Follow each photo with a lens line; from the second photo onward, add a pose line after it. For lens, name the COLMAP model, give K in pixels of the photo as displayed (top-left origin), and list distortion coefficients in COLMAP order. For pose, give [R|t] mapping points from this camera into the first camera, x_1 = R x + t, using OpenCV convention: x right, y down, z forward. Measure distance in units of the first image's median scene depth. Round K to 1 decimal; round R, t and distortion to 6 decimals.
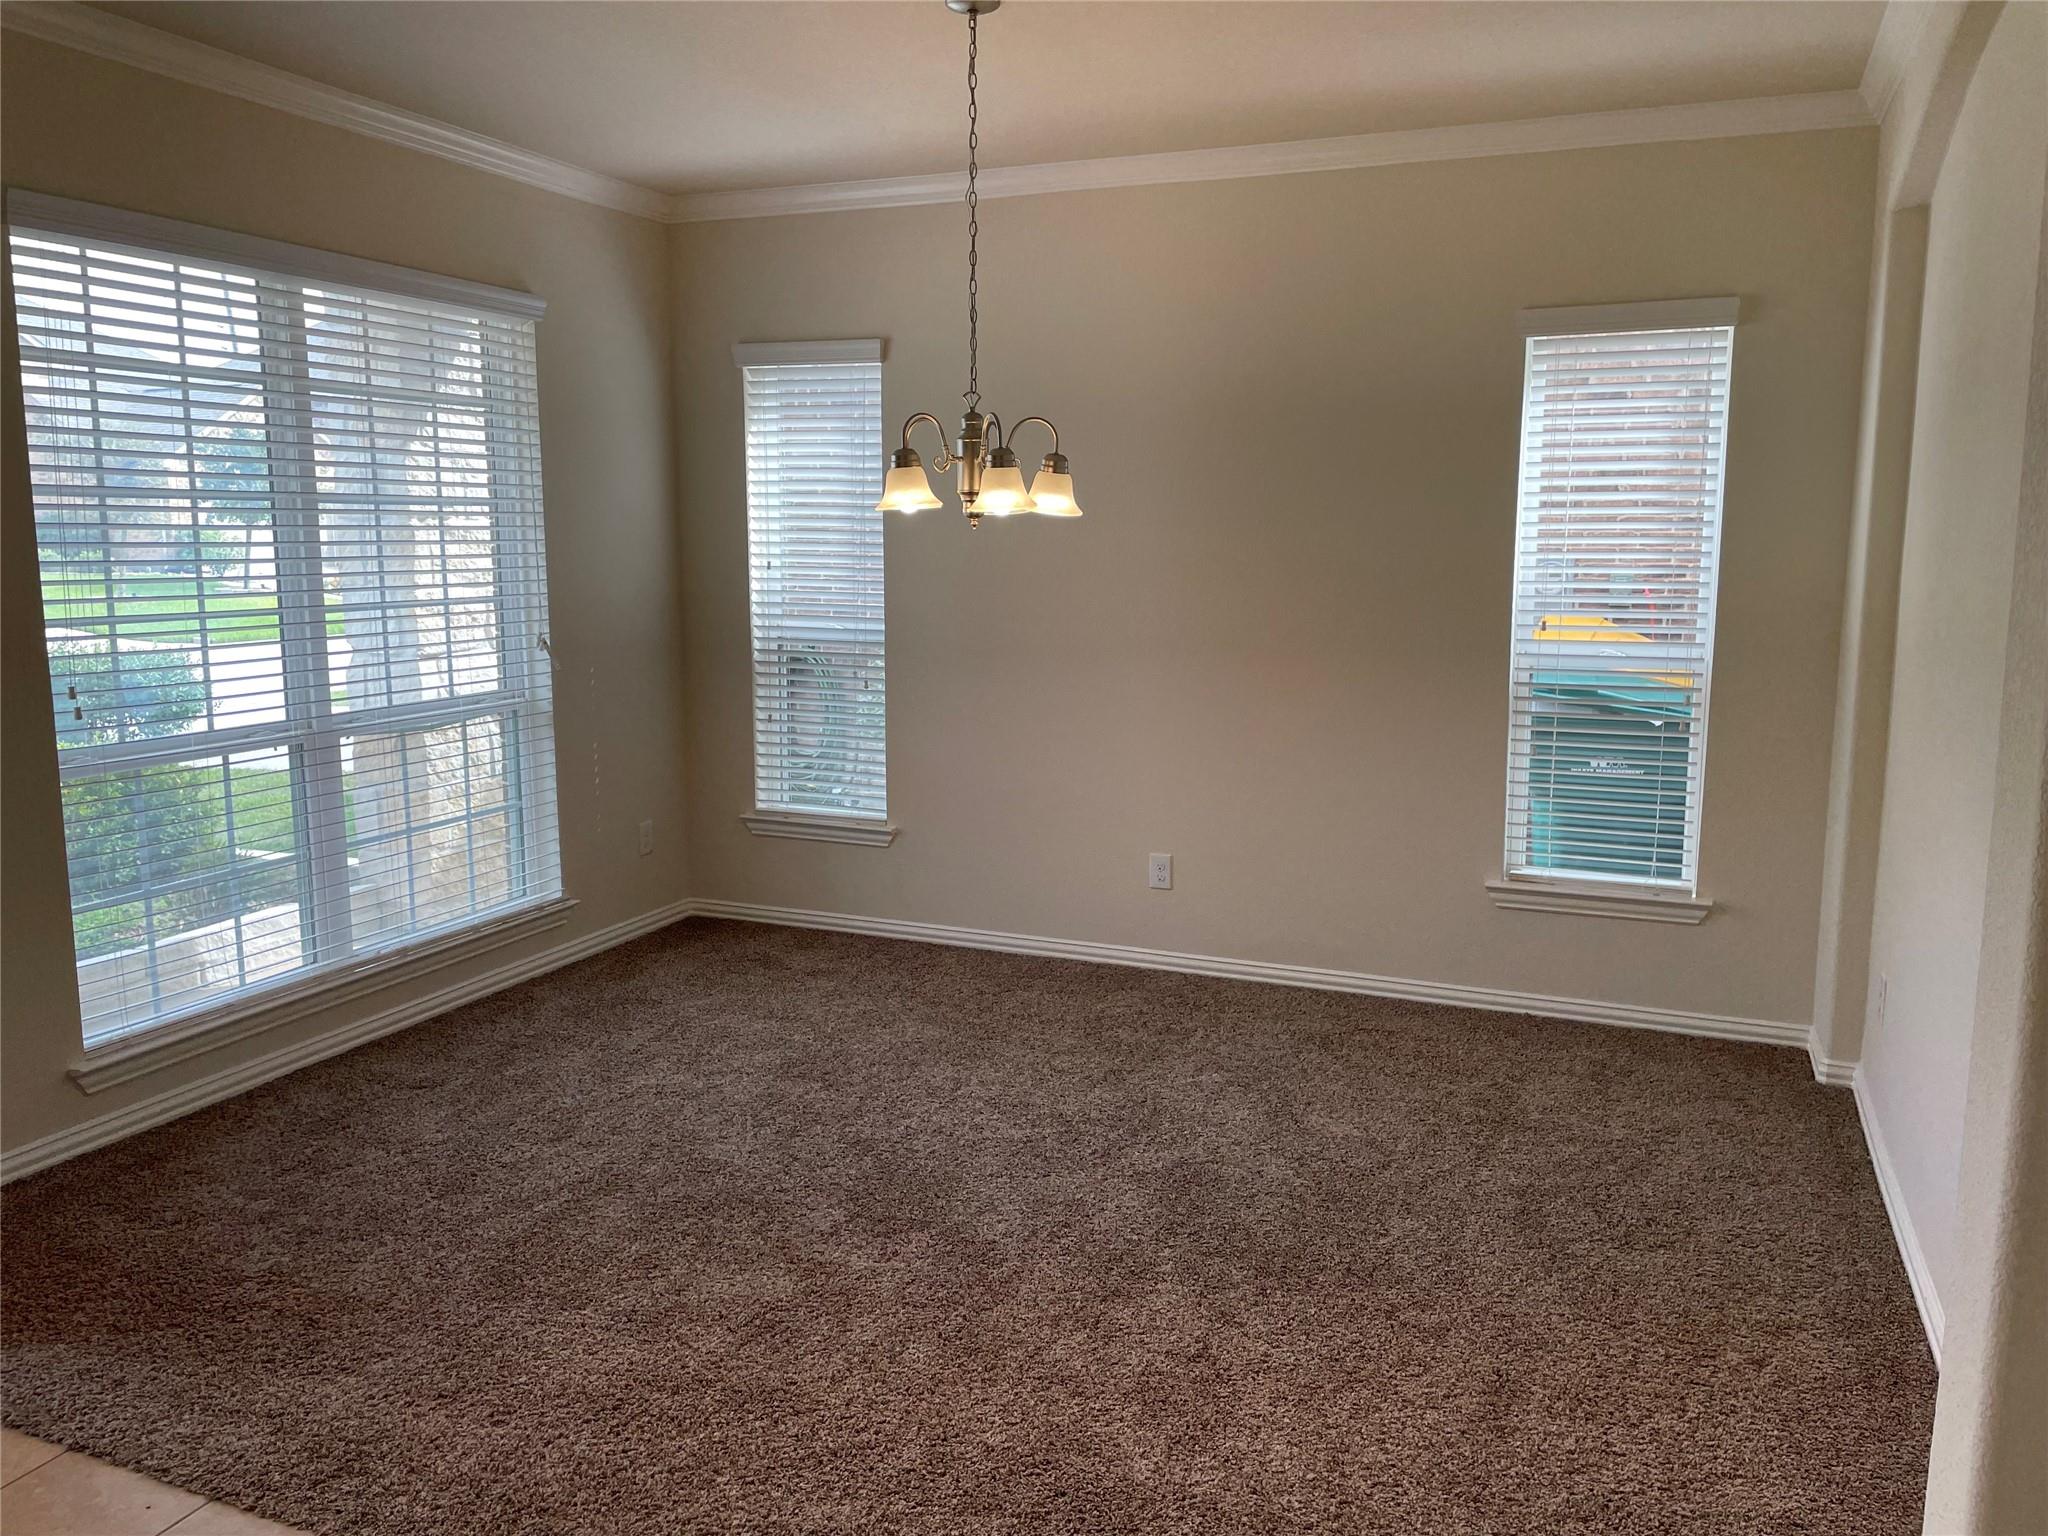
lens RADIAL K [[1535.3, 0, 1022.5], [0, 1535.3, 757.7], [0, 0, 1]] dist [0.078891, -0.099169]
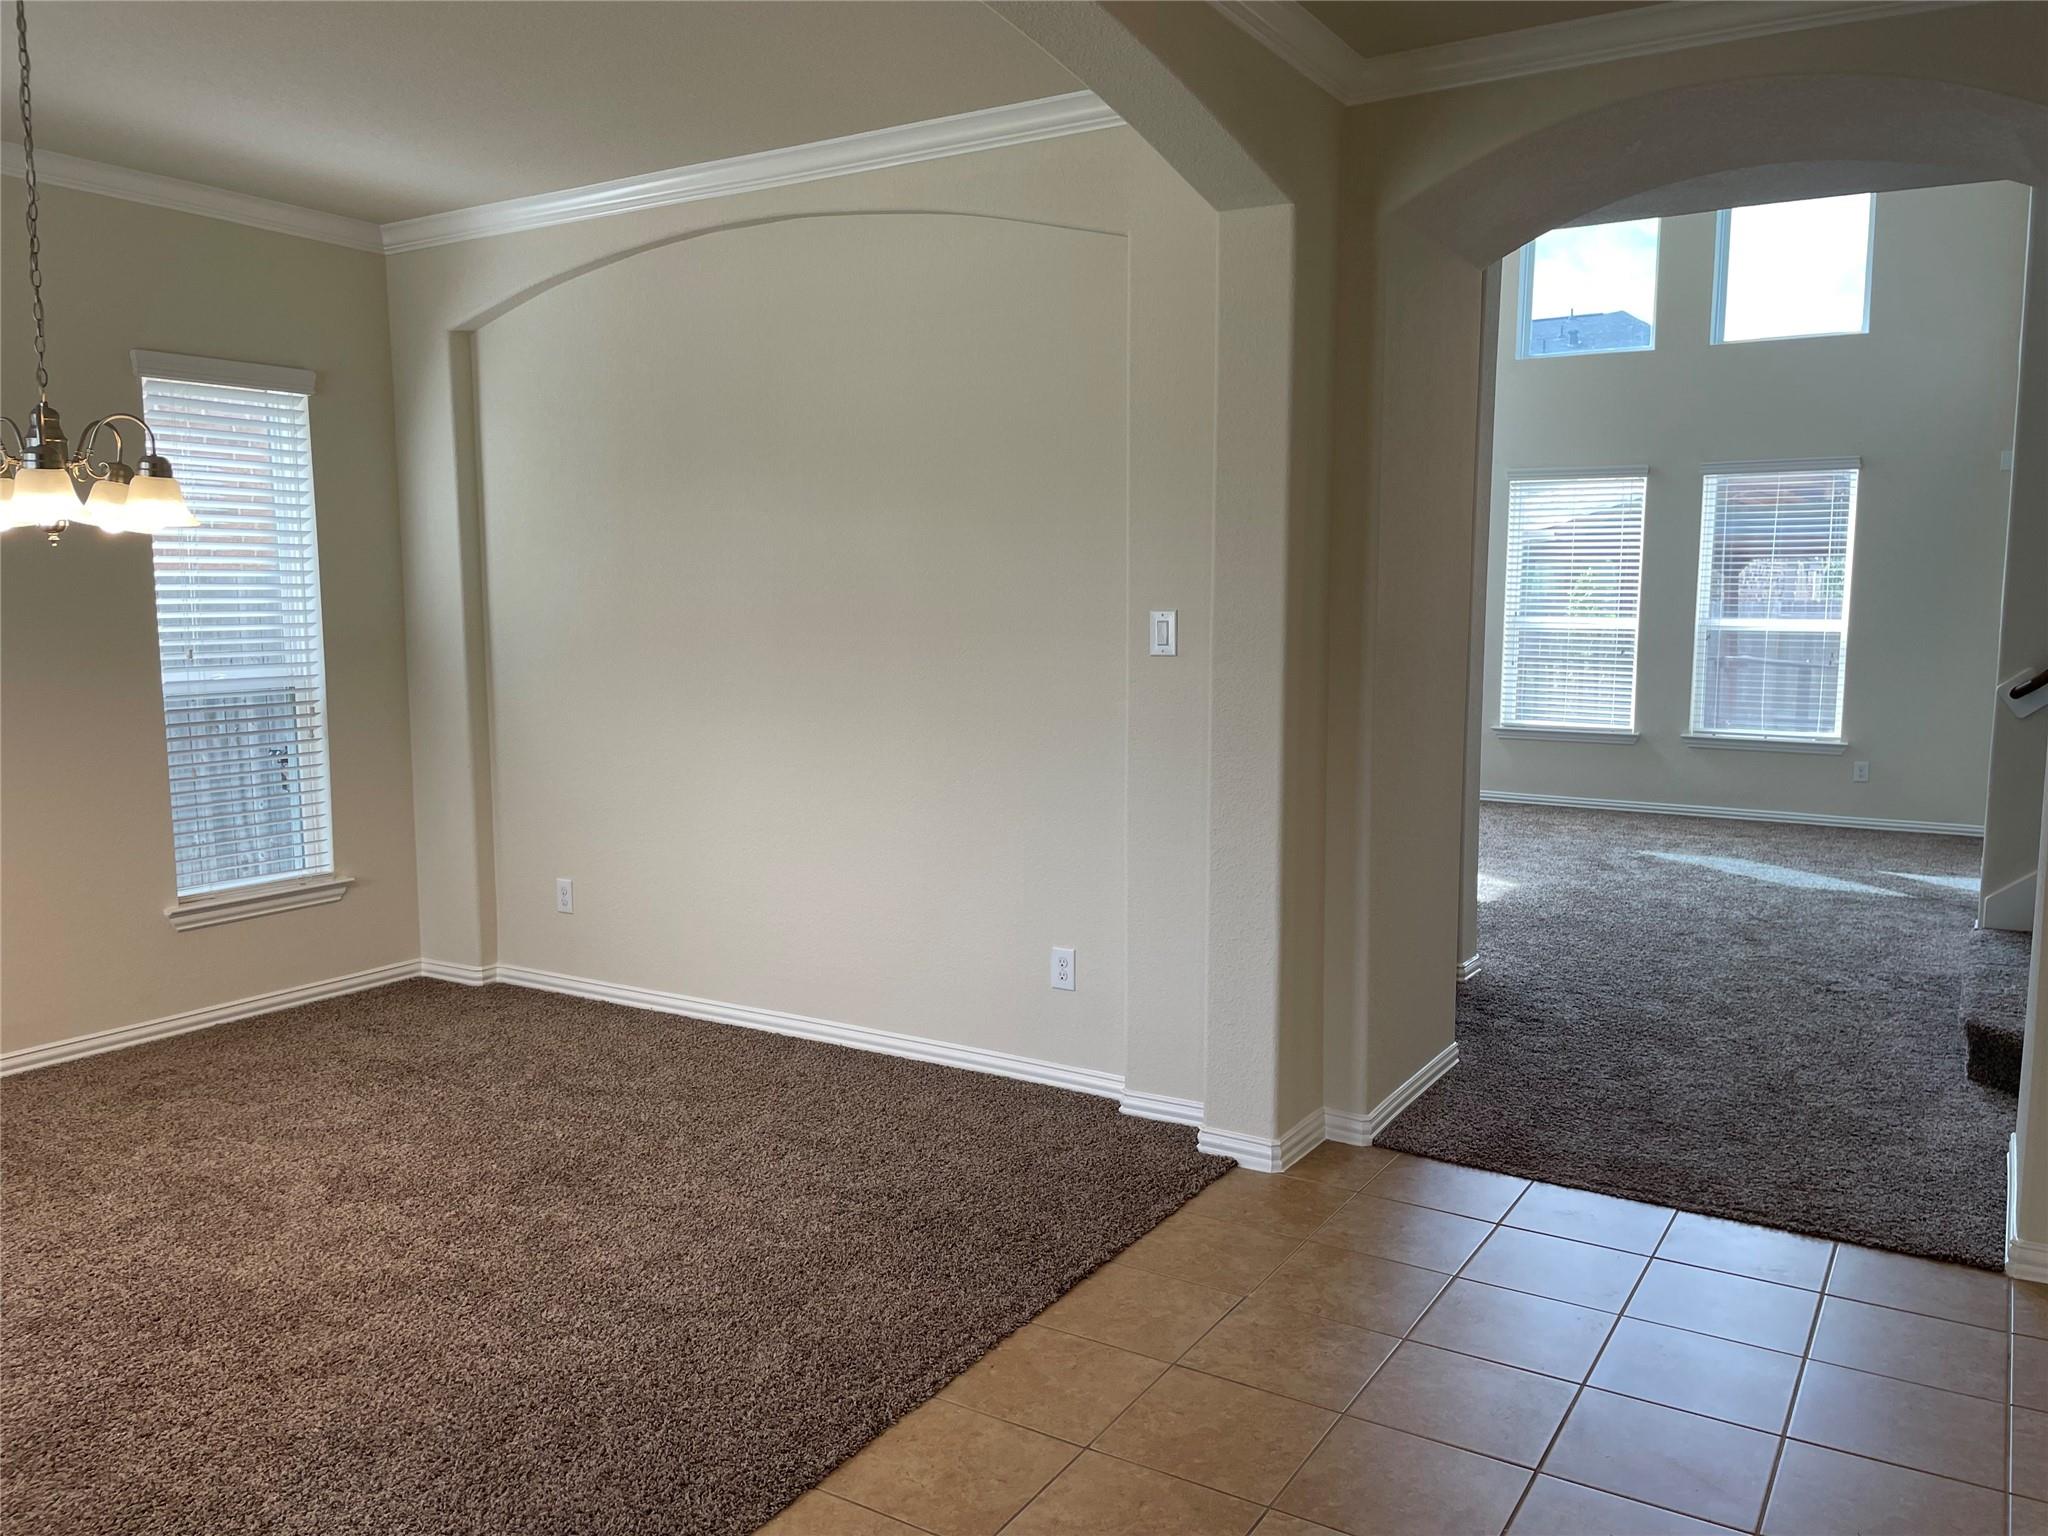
lens RADIAL K [[1535.3, 0, 1025.0], [0, 1535.3, 762.5], [0, 0, 1]] dist [0.078891, -0.099169]
pose [[0.172319, -0.113660, 0.978462, -0.723864], [0.147514, 0.985097, 0.088452, -0.025943], [-0.973933, 0.129095, 0.186517, 0.313393]]
